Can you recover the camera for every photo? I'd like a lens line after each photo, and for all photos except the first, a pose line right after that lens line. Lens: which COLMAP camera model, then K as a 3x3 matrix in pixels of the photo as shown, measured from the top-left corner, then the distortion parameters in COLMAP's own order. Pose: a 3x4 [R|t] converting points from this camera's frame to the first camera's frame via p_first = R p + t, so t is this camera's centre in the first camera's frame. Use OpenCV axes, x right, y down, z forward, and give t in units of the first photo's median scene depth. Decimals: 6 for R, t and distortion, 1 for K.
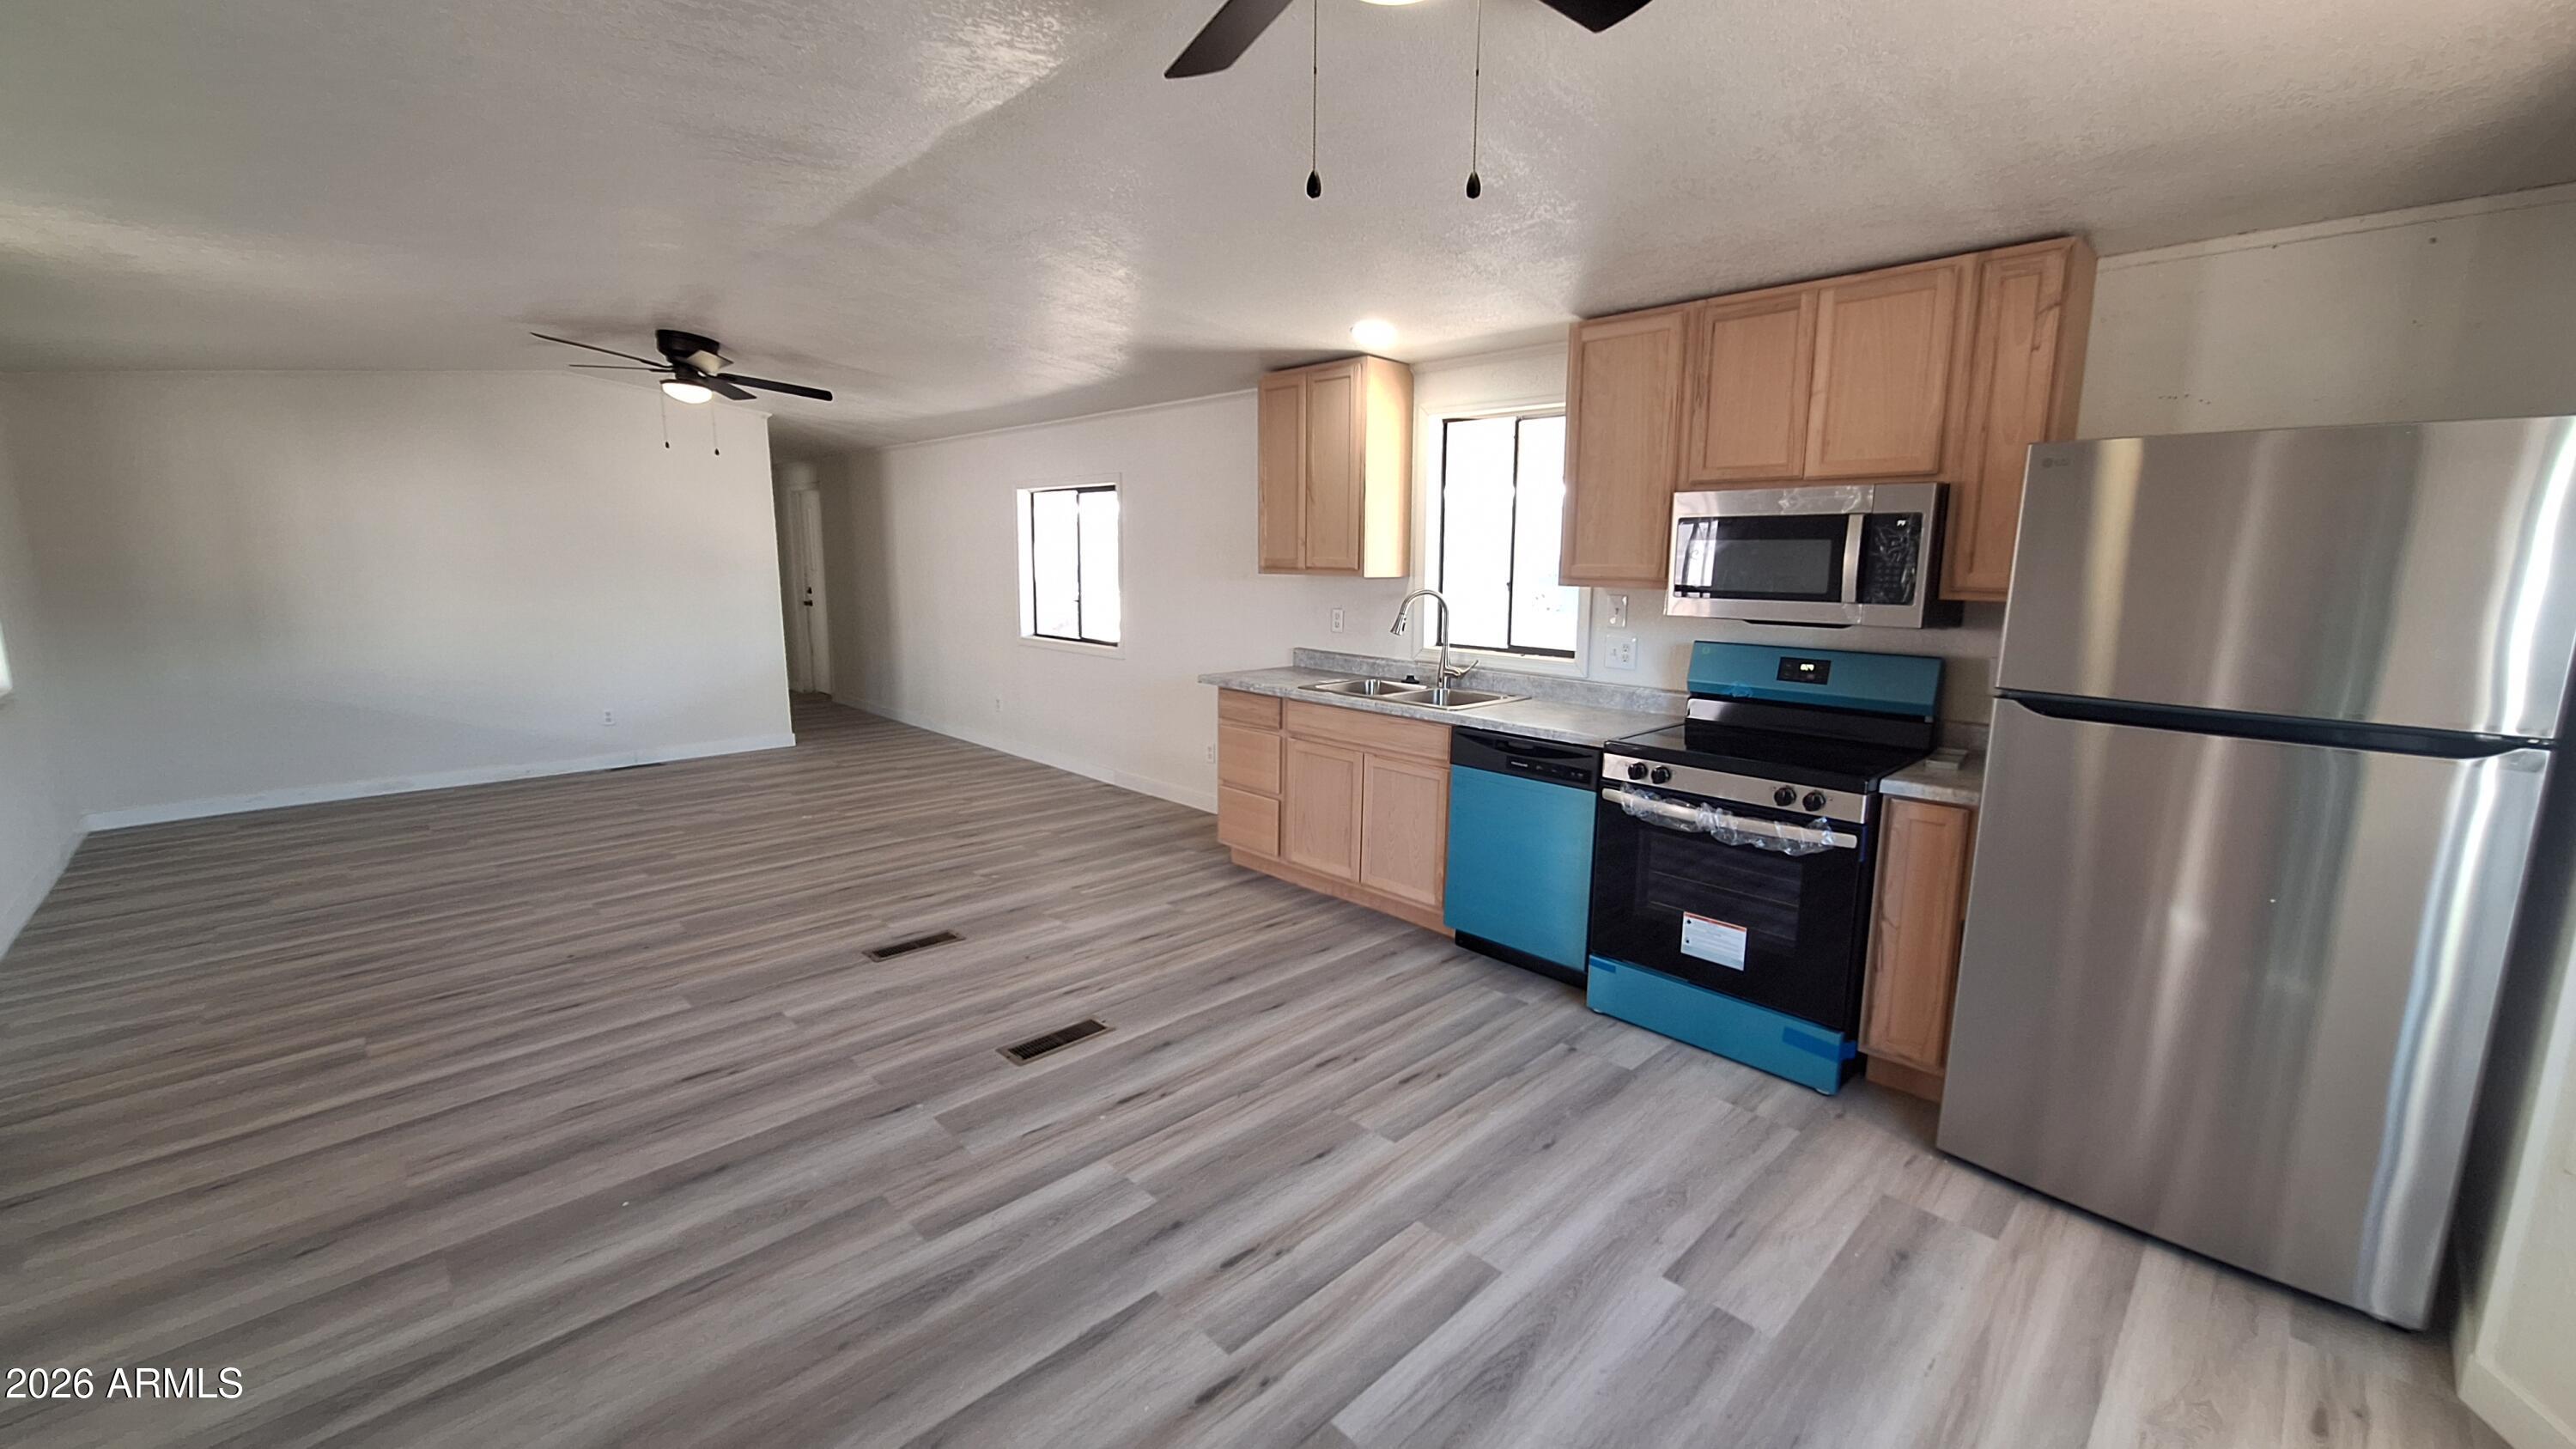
lens RADIAL K [[1016.0, 0, 1299.3], [0, 1016.0, 724.2], [0, 0, 1]] dist [-0.010950, 0.005881]
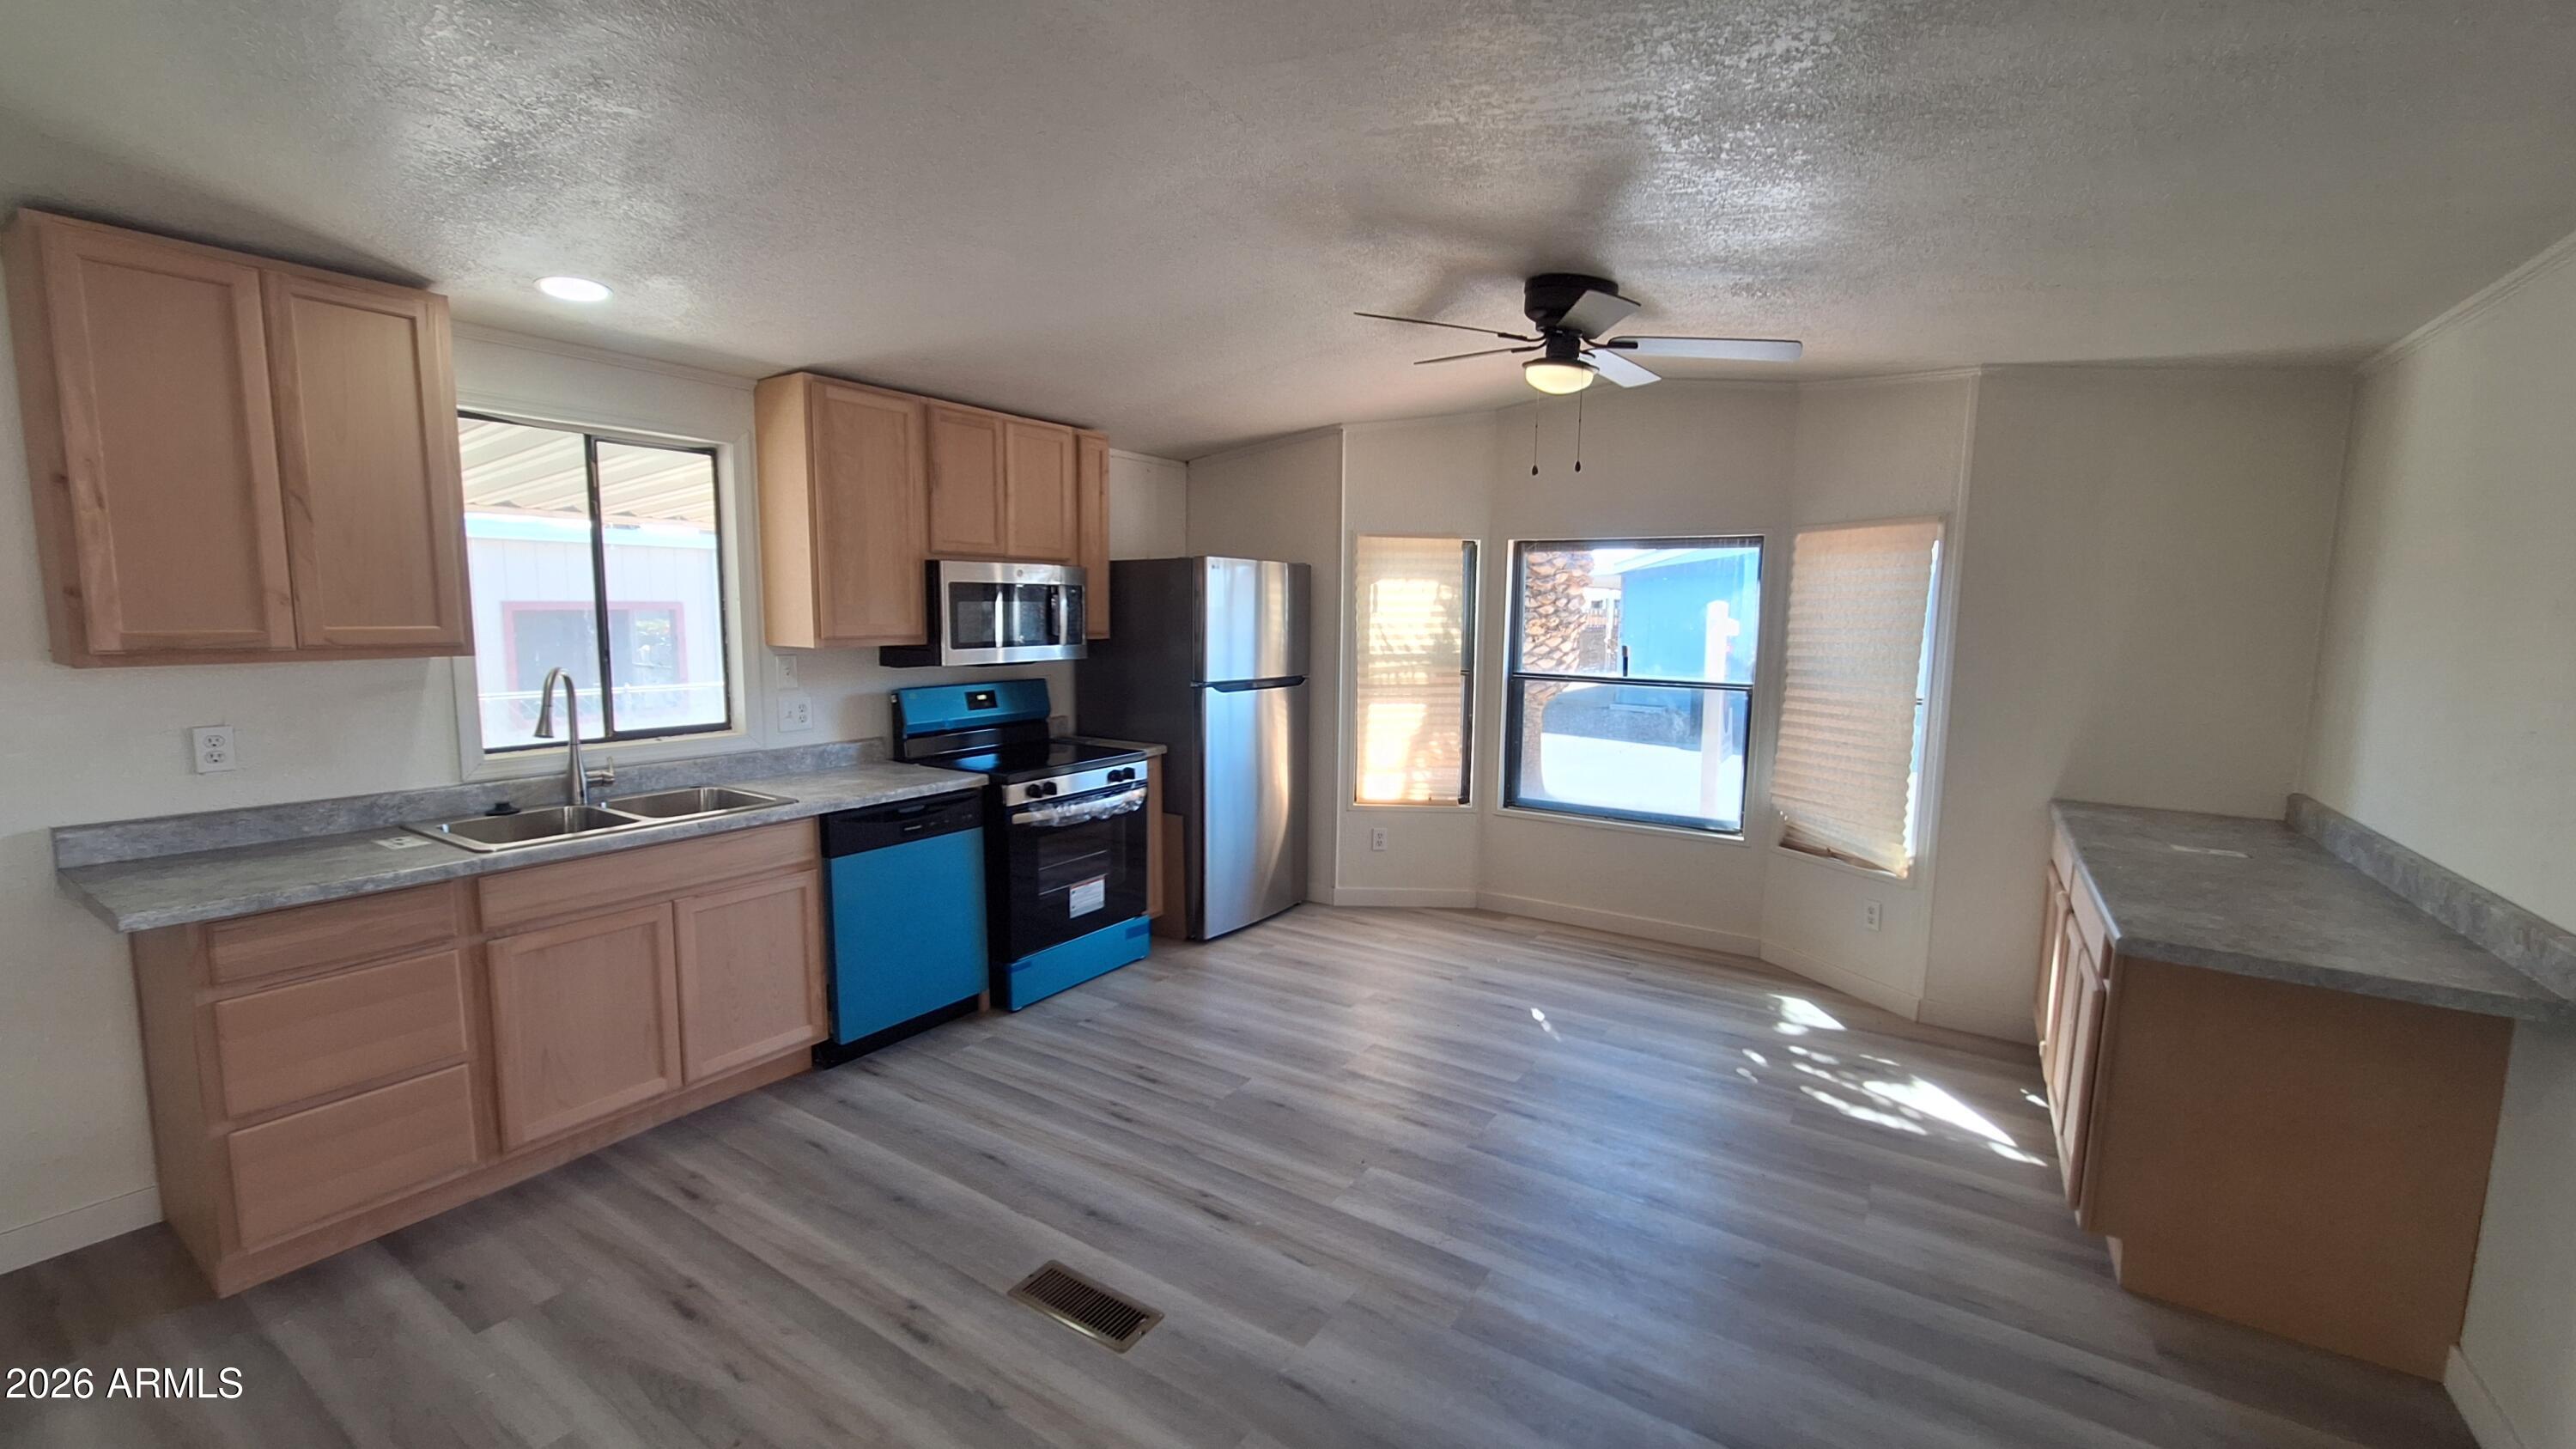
lens RADIAL K [[1016.0, 0, 1299.3], [0, 1016.0, 724.2], [0, 0, 1]] dist [-0.010950, 0.005881]
pose [[-0.218055, -0.123973, 0.968030, -0.817468], [0.151142, 0.975642, 0.158993, -0.160737], [-0.964162, 0.180980, -0.194006, 0.823700]]
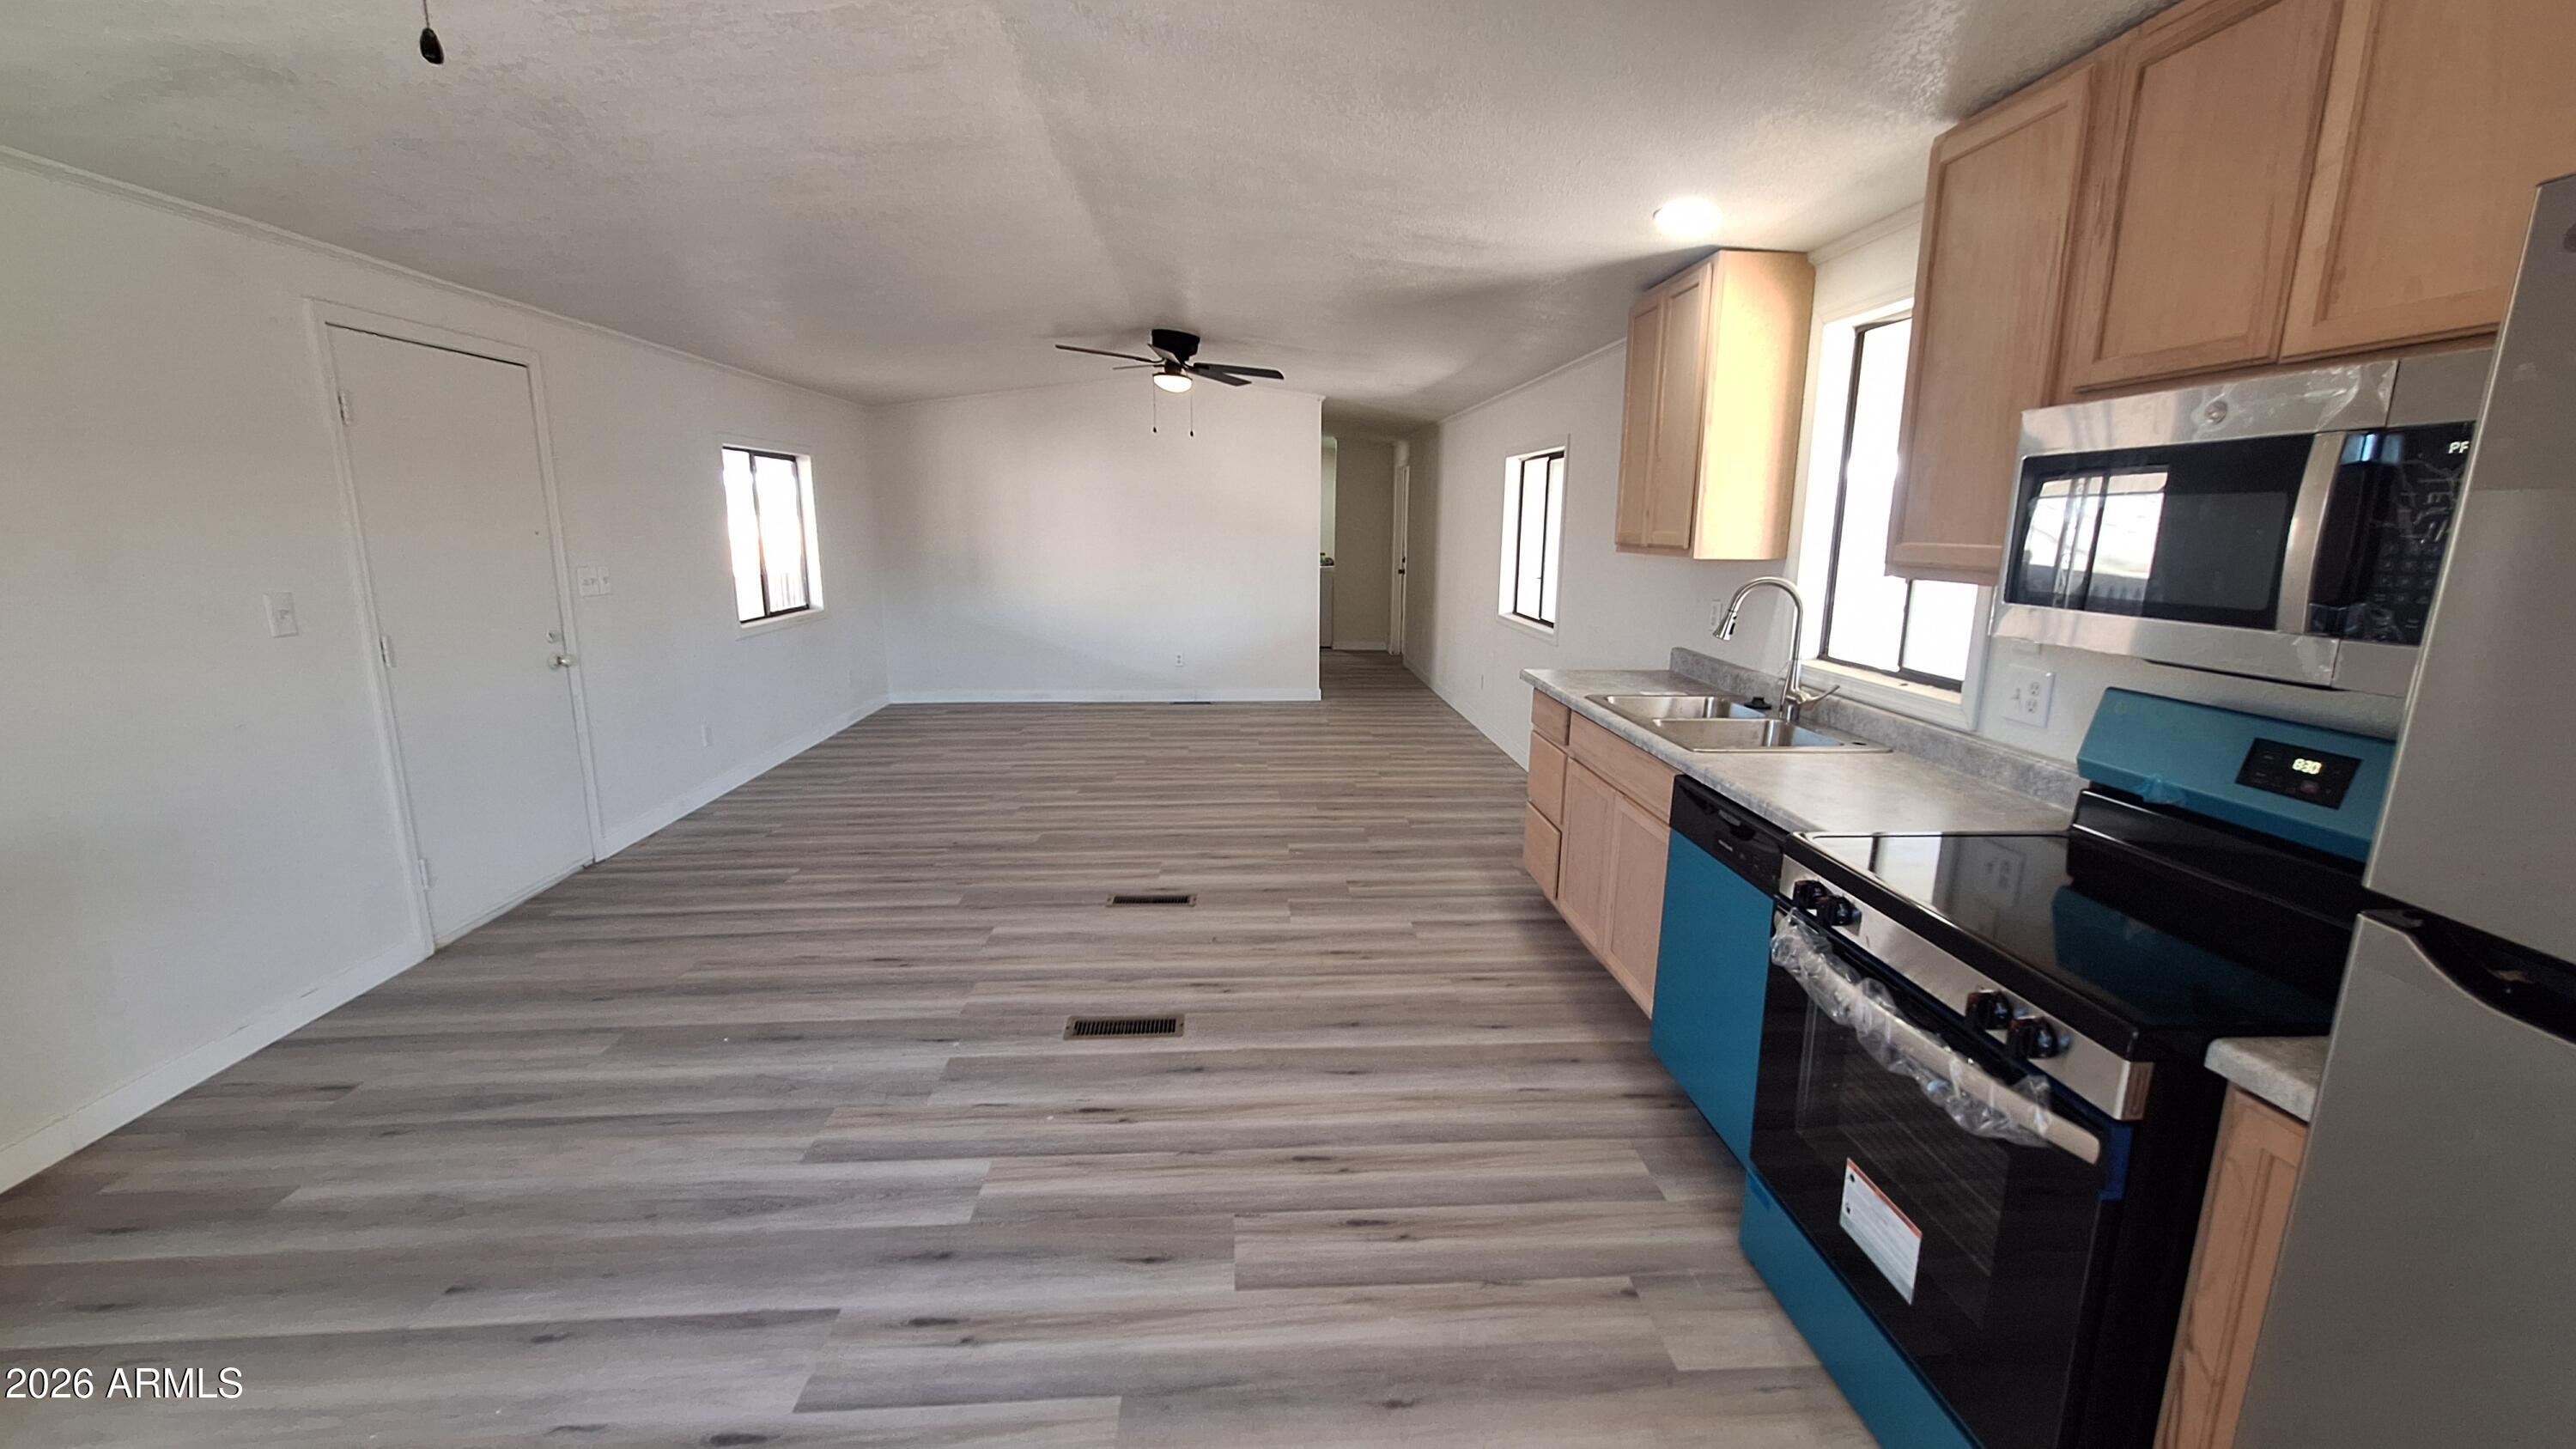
lens RADIAL K [[1016.0, 0, 1299.3], [0, 1016.0, 724.2], [0, 0, 1]] dist [-0.010950, 0.005881]
pose [[0.760789, 0.127250, -0.636402, 0.419884], [-0.111898, 0.991624, 0.064510, -0.050836], [0.639281, 0.022134, 0.768655, 0.318889]]
